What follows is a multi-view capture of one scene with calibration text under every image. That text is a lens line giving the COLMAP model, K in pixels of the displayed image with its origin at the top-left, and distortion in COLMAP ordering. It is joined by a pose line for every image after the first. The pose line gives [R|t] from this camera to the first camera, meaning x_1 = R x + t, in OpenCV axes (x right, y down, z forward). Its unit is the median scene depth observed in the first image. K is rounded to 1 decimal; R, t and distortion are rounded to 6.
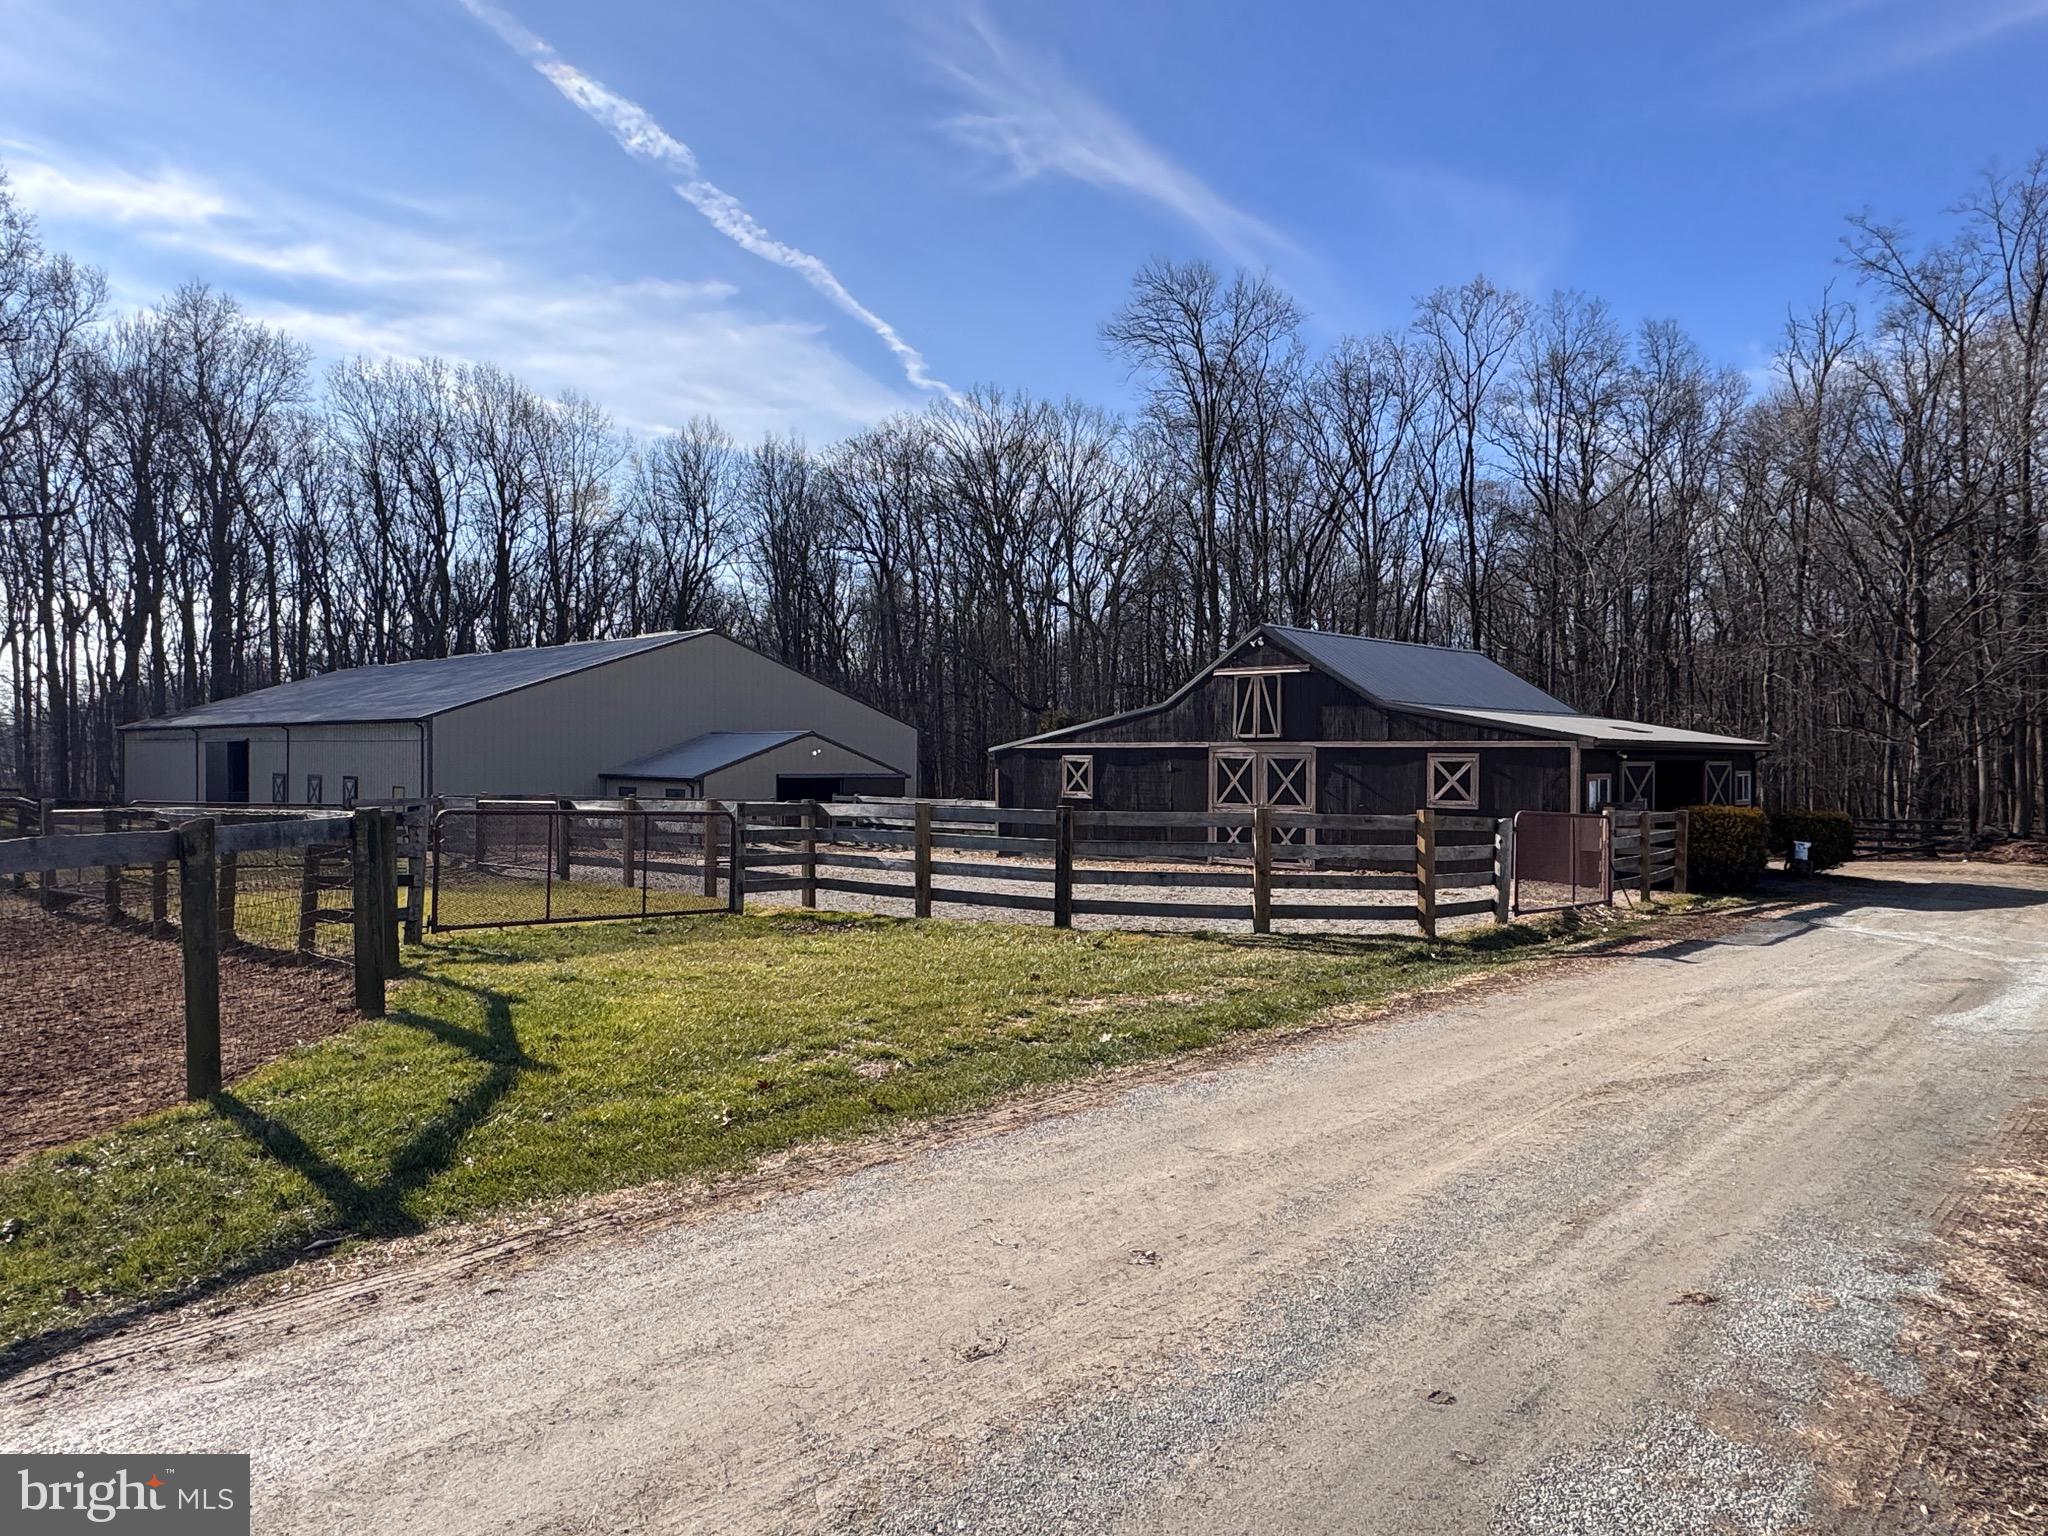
lens RADIAL K [[1253.9, 0, 1022.6], [0, 1253.9, 727.3], [0, 0, 1]] dist [-0.000761, -0.000206]
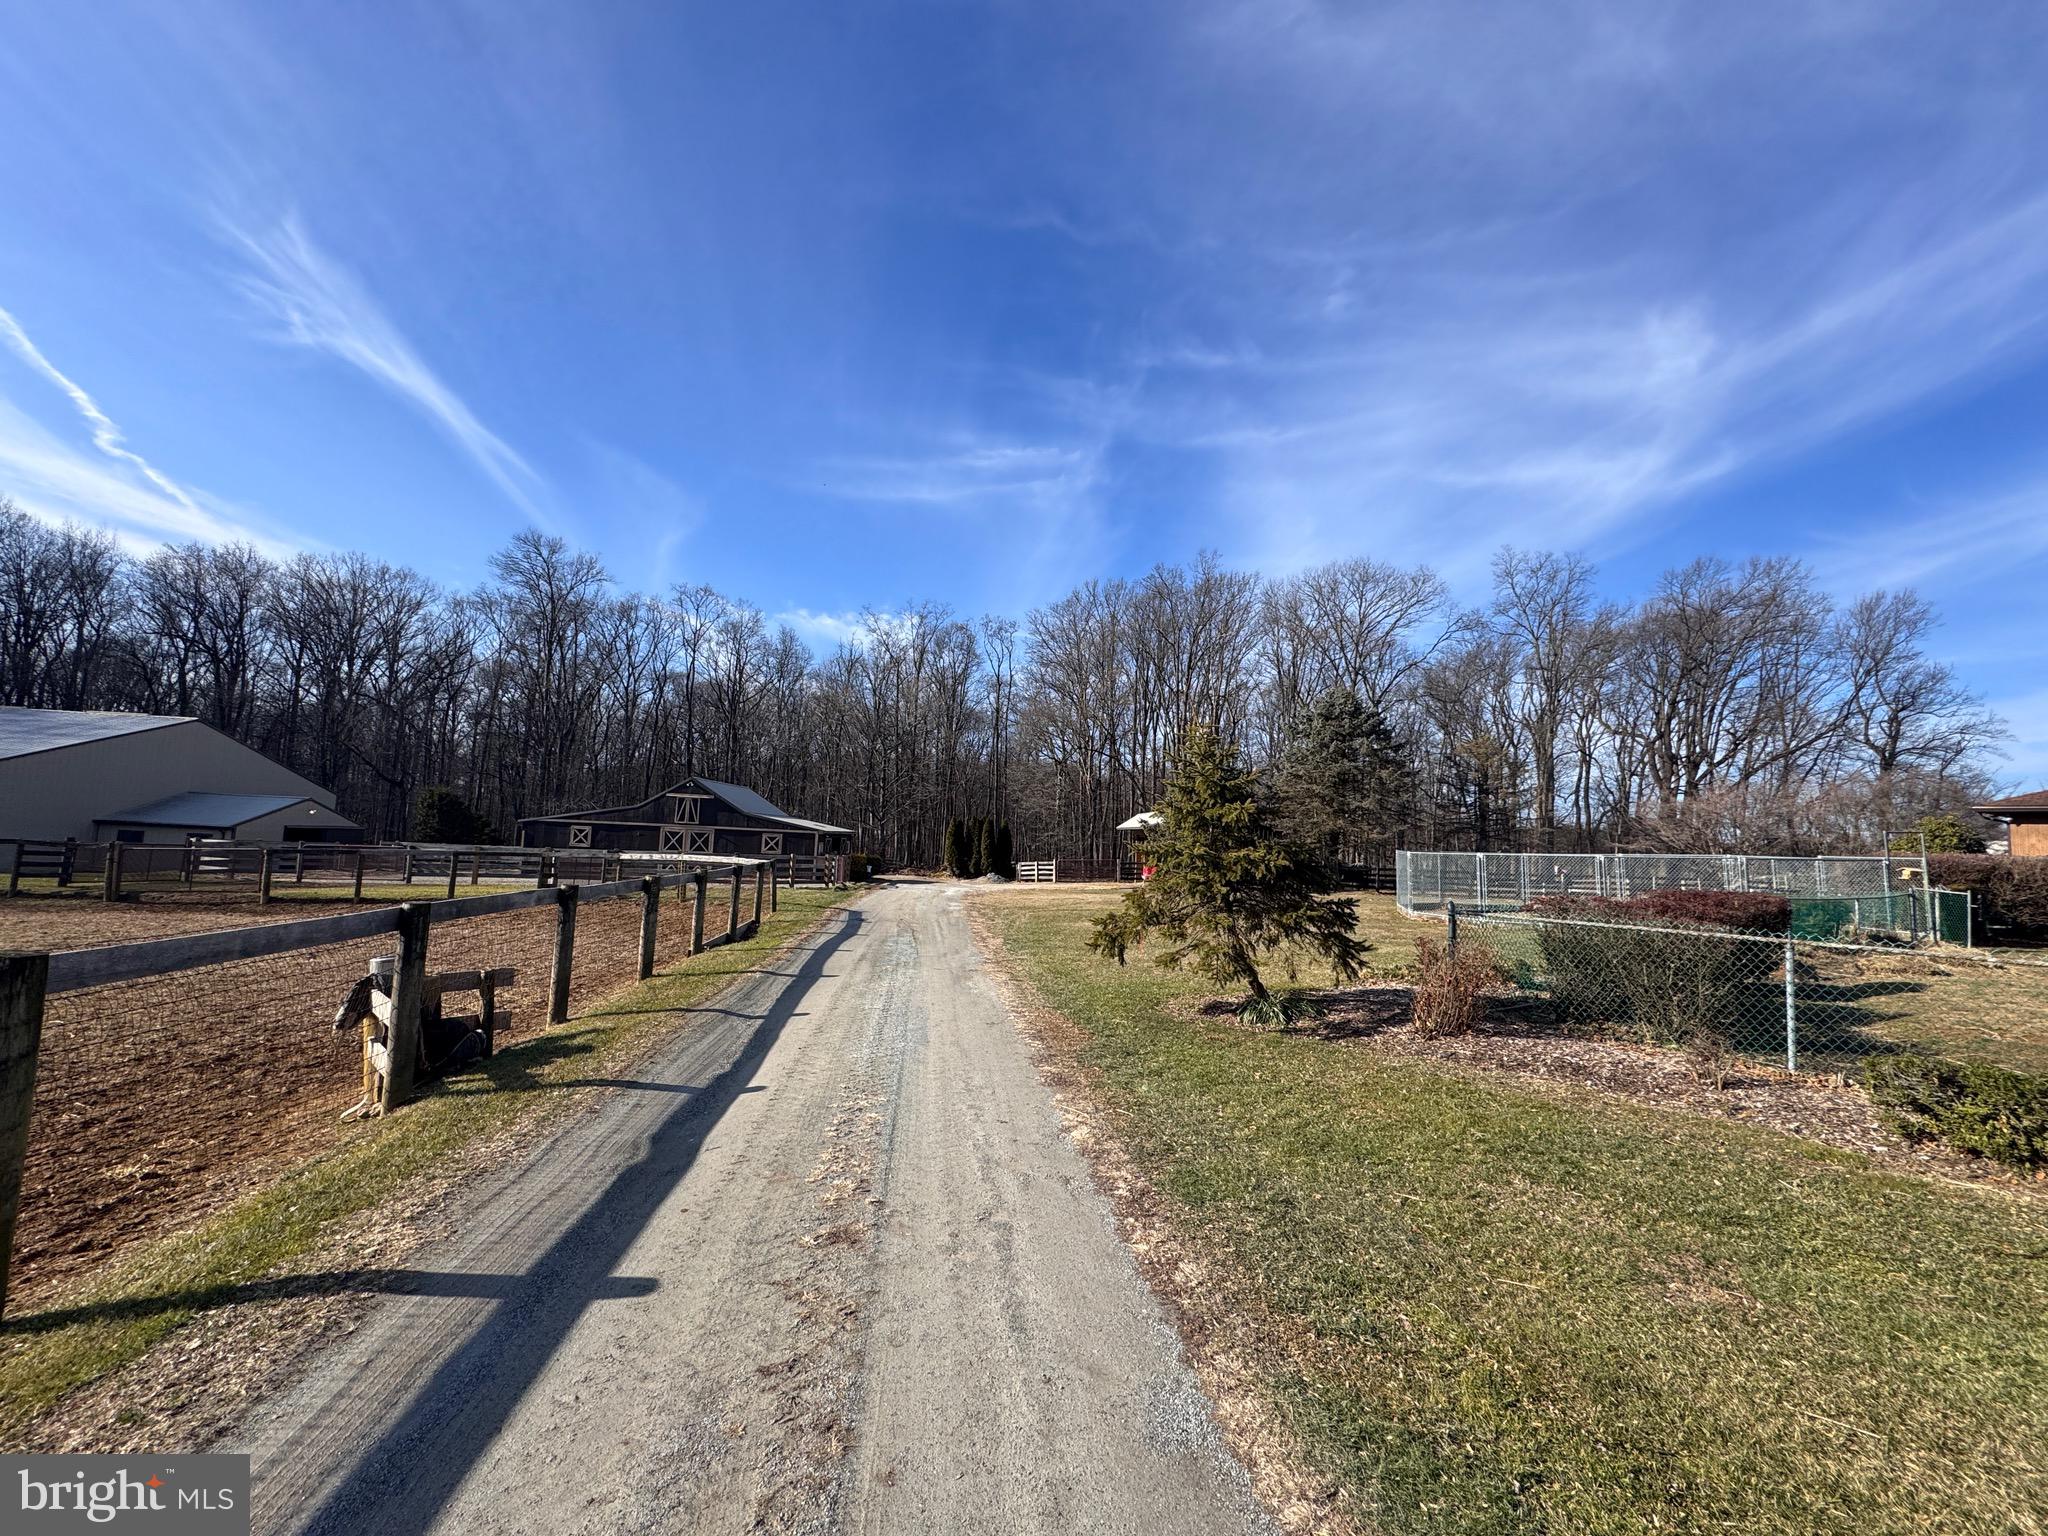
lens RADIAL K [[814.0, 0, 1024.0], [0, 814.0, 768.0], [0, 0, 1]] dist [-0.003239, 0.000328]
pose [[0.660861, 0.087362, 0.745406, -0.214692], [-0.059728, 0.996174, -0.063799, -0.014071], [-0.748128, -0.002359, 0.663550, -0.205218]]
